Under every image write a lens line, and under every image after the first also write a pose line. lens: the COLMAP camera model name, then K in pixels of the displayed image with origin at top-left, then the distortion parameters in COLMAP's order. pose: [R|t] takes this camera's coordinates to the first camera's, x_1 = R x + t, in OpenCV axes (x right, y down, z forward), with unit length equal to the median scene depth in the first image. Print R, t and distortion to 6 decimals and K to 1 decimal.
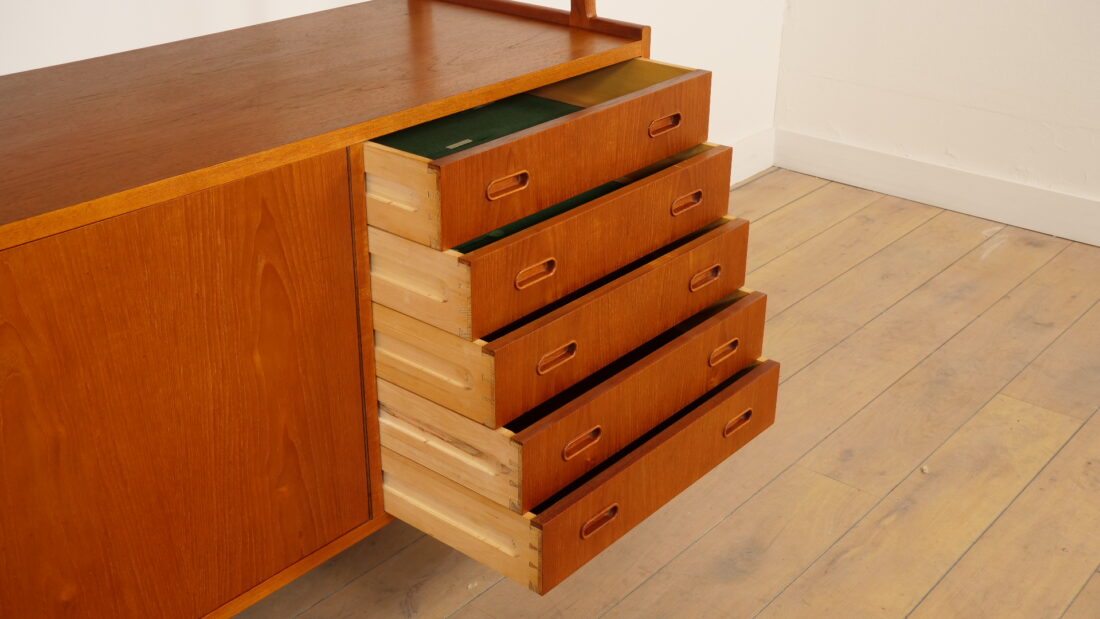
lens RADIAL K [[1267.1, 0, 550.0], [0, 1267.1, 309.5], [0, 0, 1]] dist [-0.006989, 0.068932]
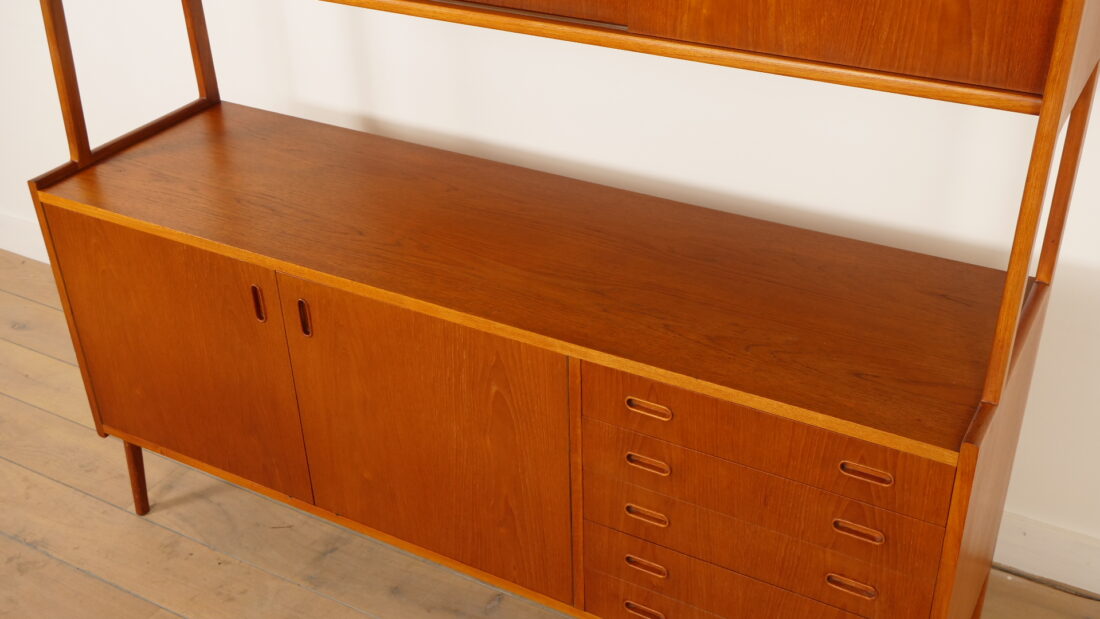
lens RADIAL K [[1197.9, 0, 550.0], [0, 1197.9, 309.5], [0, 0, 1]] dist [0.046511, 0.016807]
pose [[0.185754, 0.504124, -0.843418, 0.544287], [-0.393678, 0.824636, 0.406194, -0.424269], [0.900285, 0.256583, 0.351642, 0.352837]]
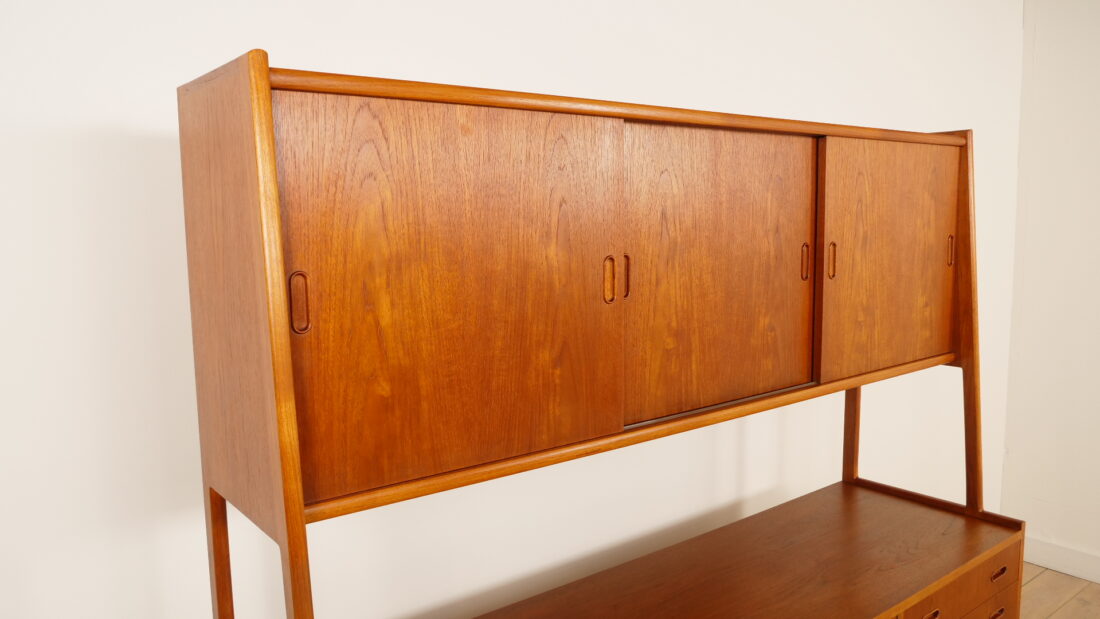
lens RADIAL K [[832.4, 0, 550.0], [0, 832.4, 309.5], [0, 0, 1]] dist [-0.043049, -0.000293]
pose [[0.978221, 0.000318, -0.207565, -0.251371], [-0.065866, 0.948791, -0.308961, -0.095133], [0.196838, 0.315903, 0.928149, -0.161876]]
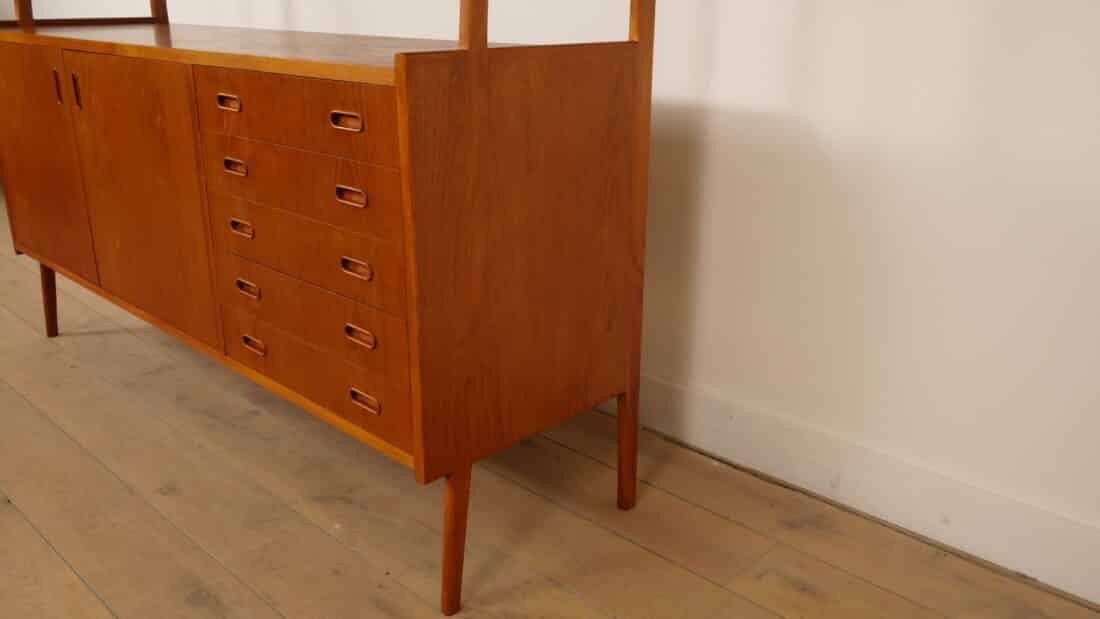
lens RADIAL K [[906.7, 0, 563.2], [0, 906.7, 313.2], [0, 0, 1]] dist [-0.007931, 0.001965]
pose [[-0.054870, 0.322495, -0.944980, 0.568573], [-0.436800, 0.843291, 0.313154, -0.257523], [0.897883, 0.429950, 0.094595, 0.914474]]
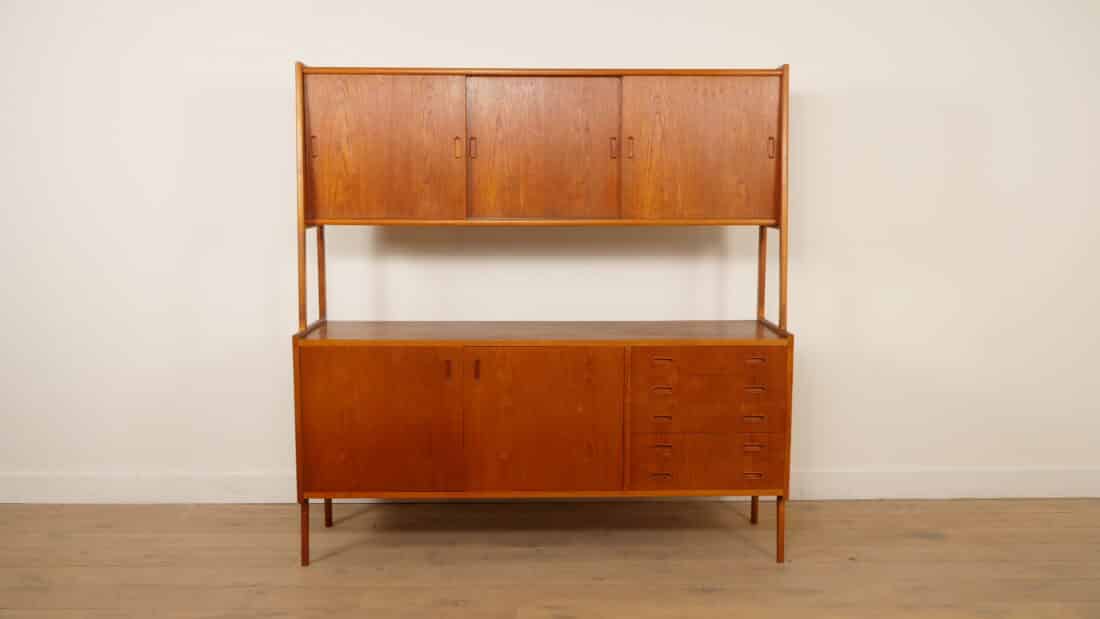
lens RADIAL K [[1039.2, 0, 550.0], [0, 1039.2, 309.5], [0, 0, 1]] dist [-0.005330, -0.002976]
pose [[0.661215, 0.085733, -0.745282, 1.012602], [-0.315511, 0.933096, -0.172584, 0.176169], [0.680623, 0.349260, 0.644026, -0.482606]]
